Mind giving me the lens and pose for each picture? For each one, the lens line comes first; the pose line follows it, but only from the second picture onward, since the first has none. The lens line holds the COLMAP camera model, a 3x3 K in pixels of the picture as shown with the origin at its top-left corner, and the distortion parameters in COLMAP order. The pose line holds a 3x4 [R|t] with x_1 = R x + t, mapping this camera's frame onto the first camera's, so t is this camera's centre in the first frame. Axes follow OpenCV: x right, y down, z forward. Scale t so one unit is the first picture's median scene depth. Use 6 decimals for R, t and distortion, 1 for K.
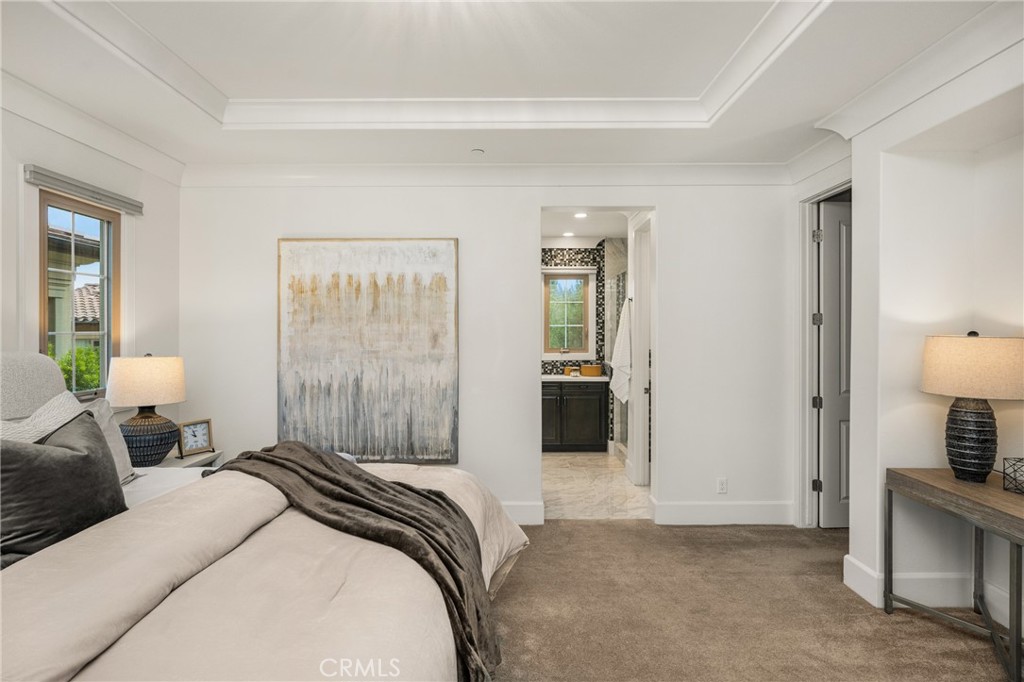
lens RADIAL K [[512.2, 0, 508.5], [0, 512.2, 334.7], [0, 0, 1]] dist [0.001700, -0.000757]
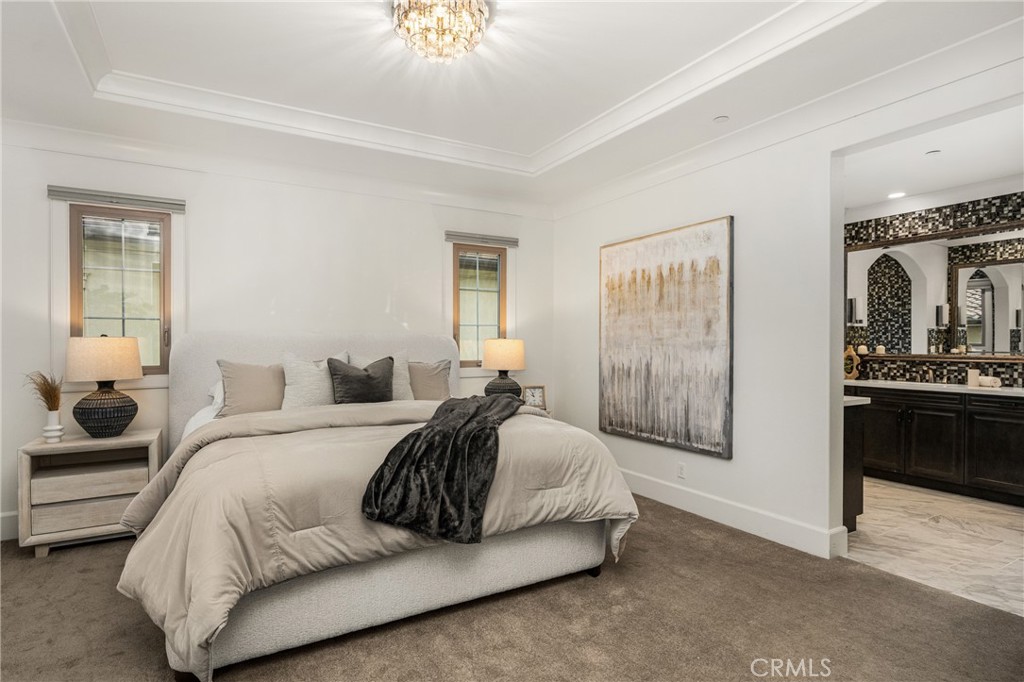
lens RADIAL K [[512.2, 0, 475.2], [0, 512.2, 347.7], [0, 0, 1]] dist [0.001700, -0.000757]
pose [[0.479430, 0.012183, -0.877495, 0.488426], [-0.005402, 0.999926, 0.010931, 0.041783], [0.877563, -0.000500, 0.479460, 0.151764]]
